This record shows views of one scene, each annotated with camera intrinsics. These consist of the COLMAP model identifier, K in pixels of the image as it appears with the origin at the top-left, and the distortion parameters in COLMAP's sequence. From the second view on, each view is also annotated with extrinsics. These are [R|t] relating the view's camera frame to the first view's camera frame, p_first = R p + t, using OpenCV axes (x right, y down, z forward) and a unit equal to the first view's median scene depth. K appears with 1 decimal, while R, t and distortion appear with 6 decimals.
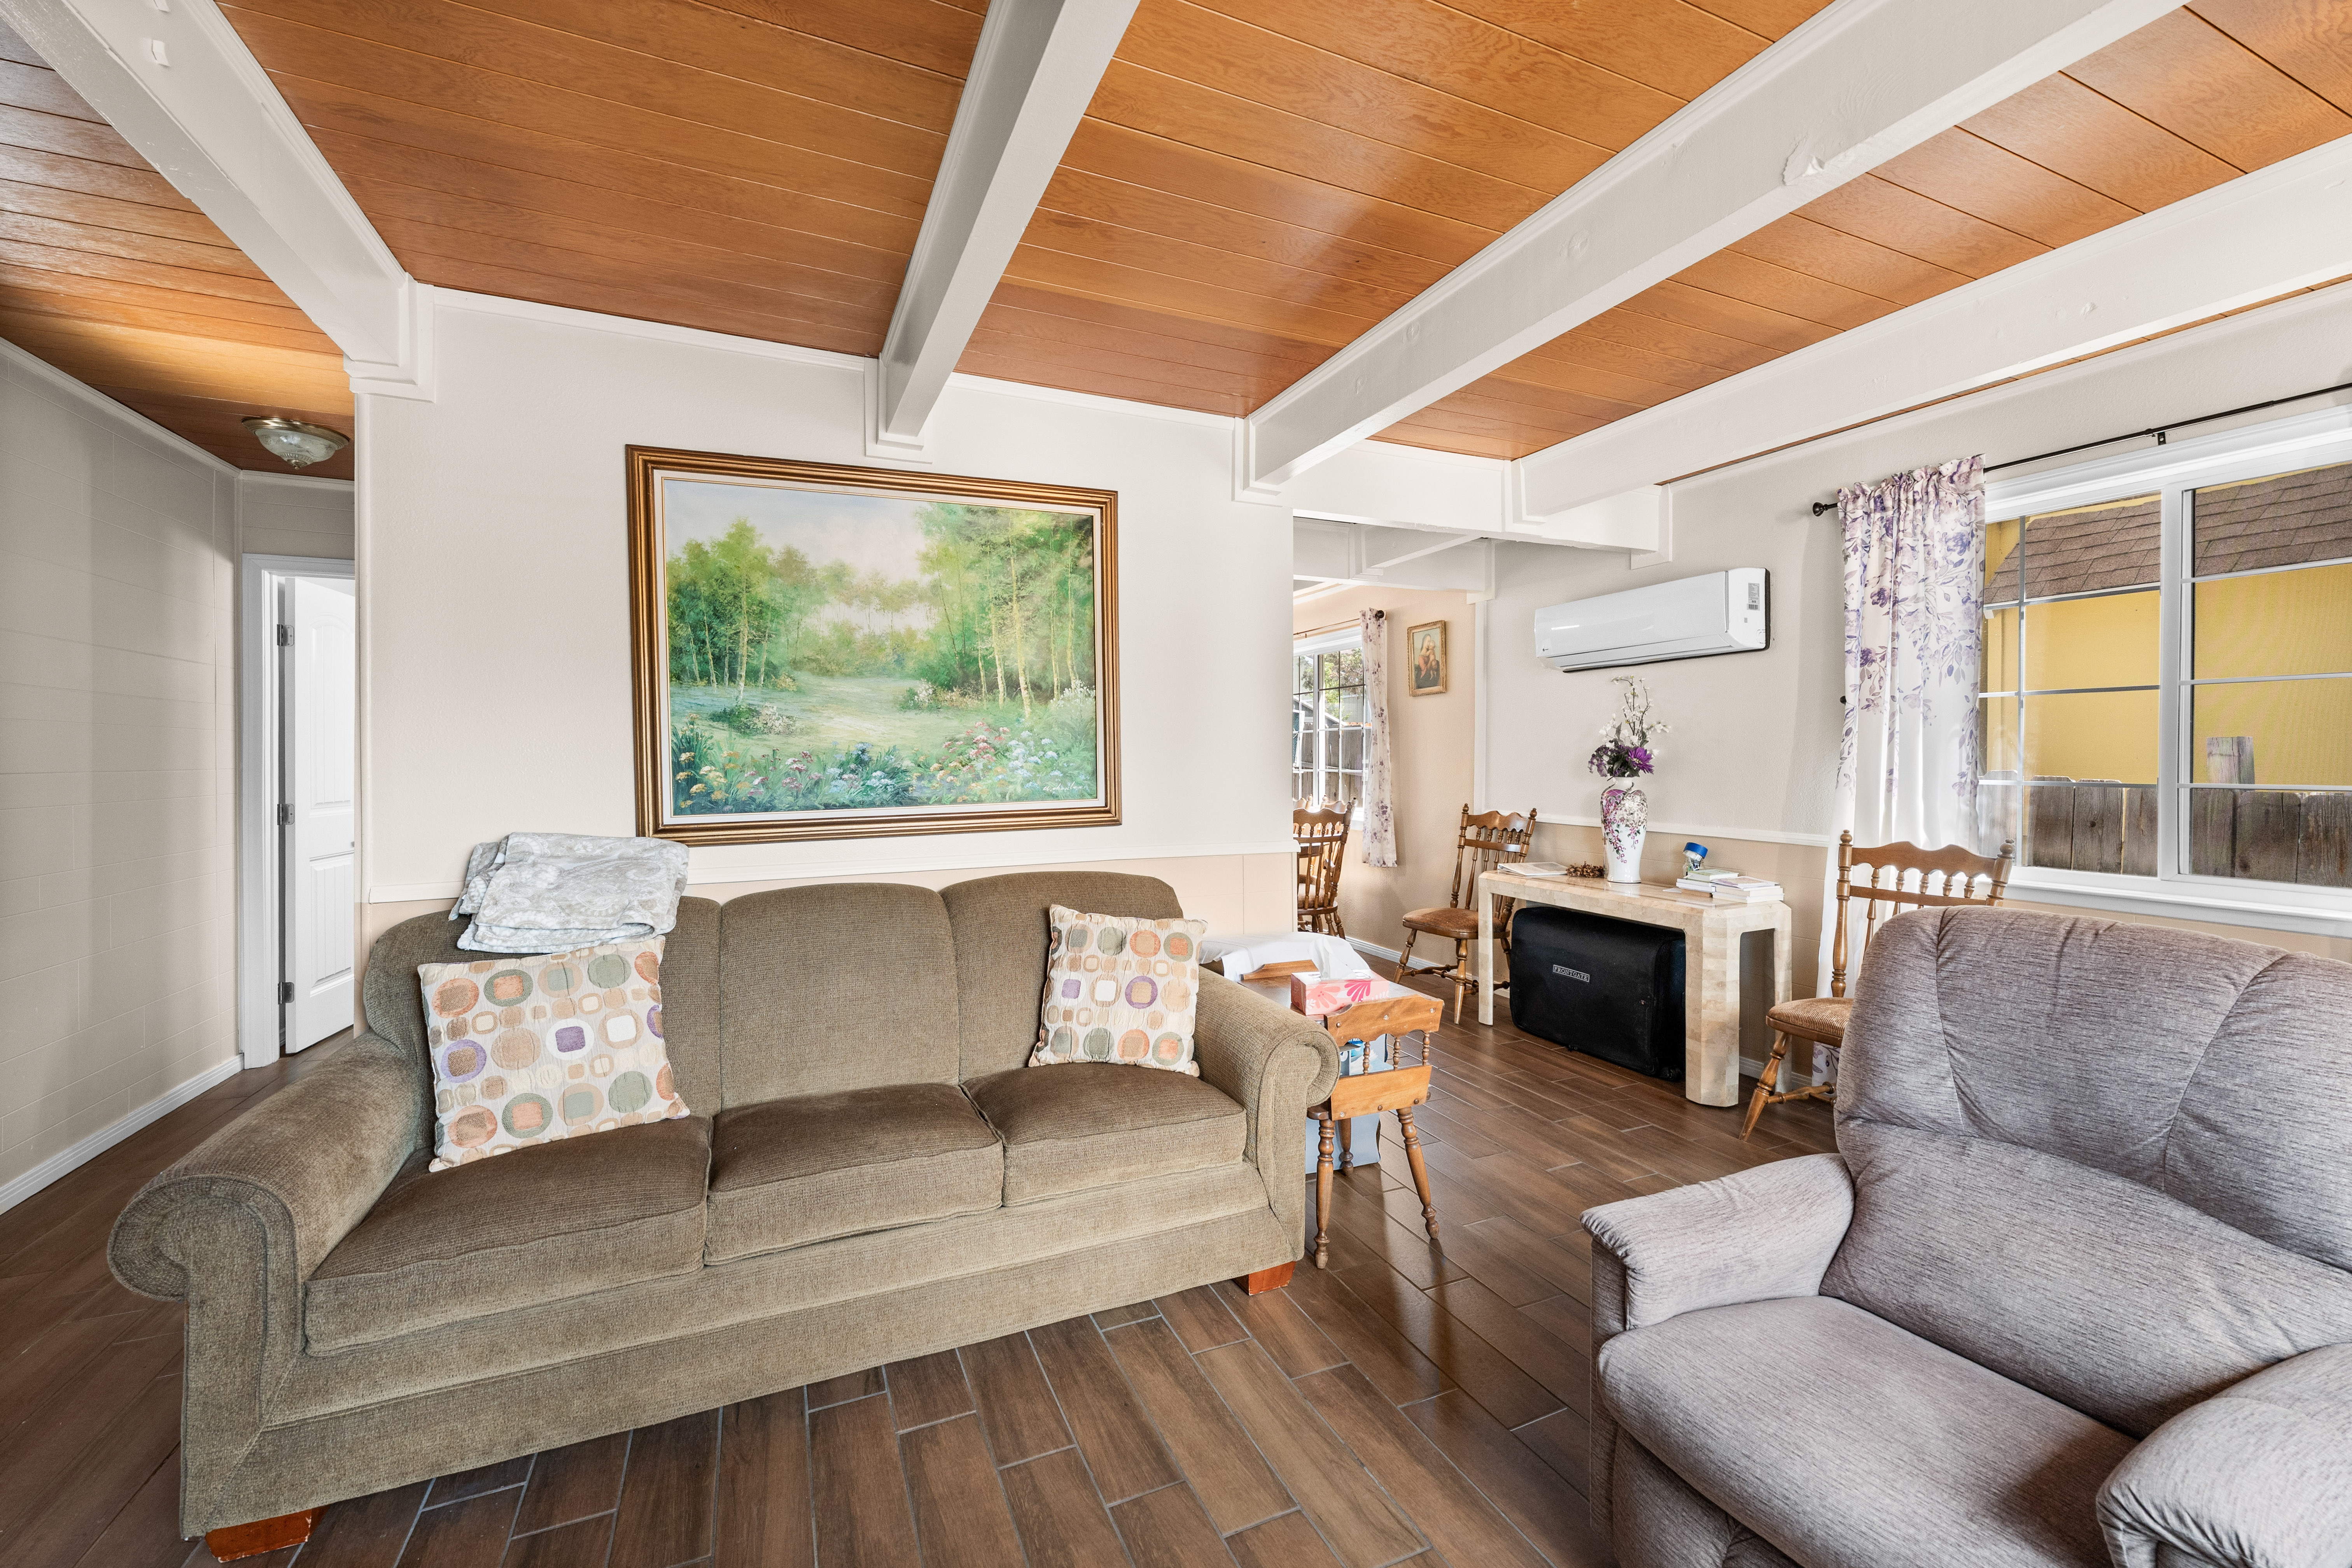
lens RADIAL K [[948.2, 0, 1185.7], [0, 948.2, 756.6], [0, 0, 1]] dist [0.000440, -0.000013]
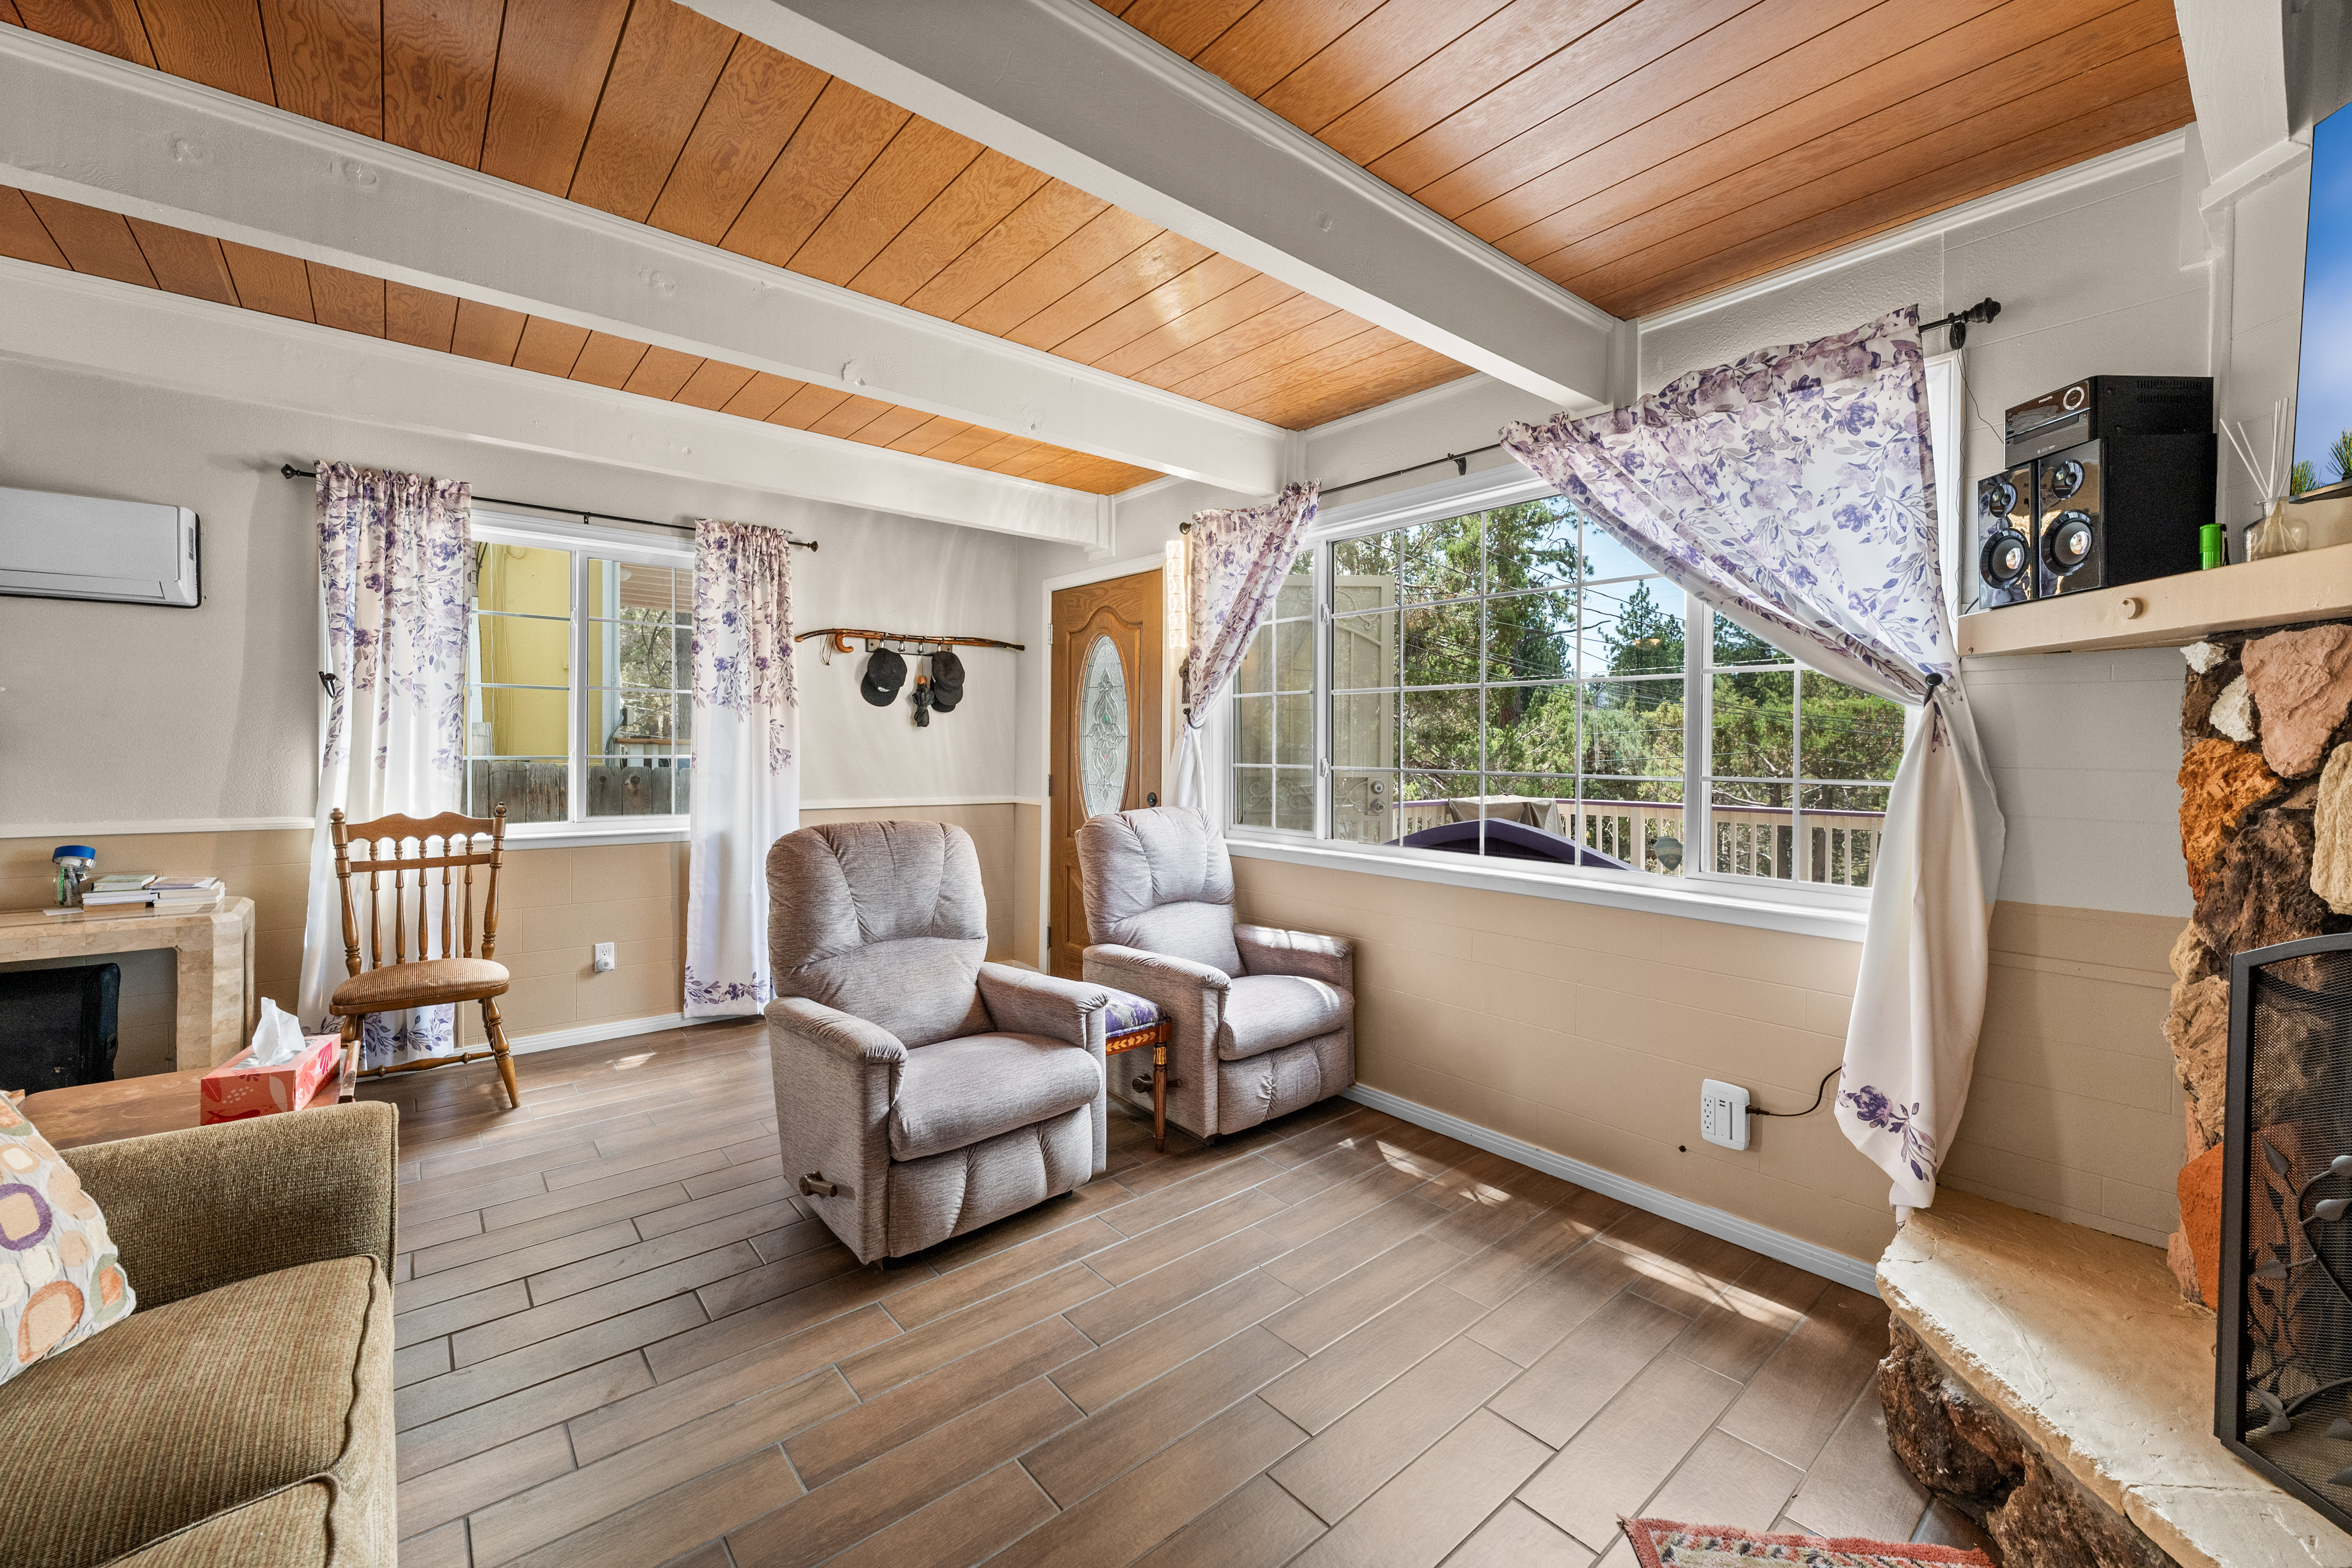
lens RADIAL K [[921.7, 0, 1187.2], [0, 921.7, 749.5], [0, 0, 1]] dist [-0.000619, -0.000127]
pose [[-0.281482, -0.005913, 0.959548, -0.500679], [-0.010242, 0.999943, 0.003157, 0.003812], [-0.959512, -0.008939, -0.281526, 0.427918]]
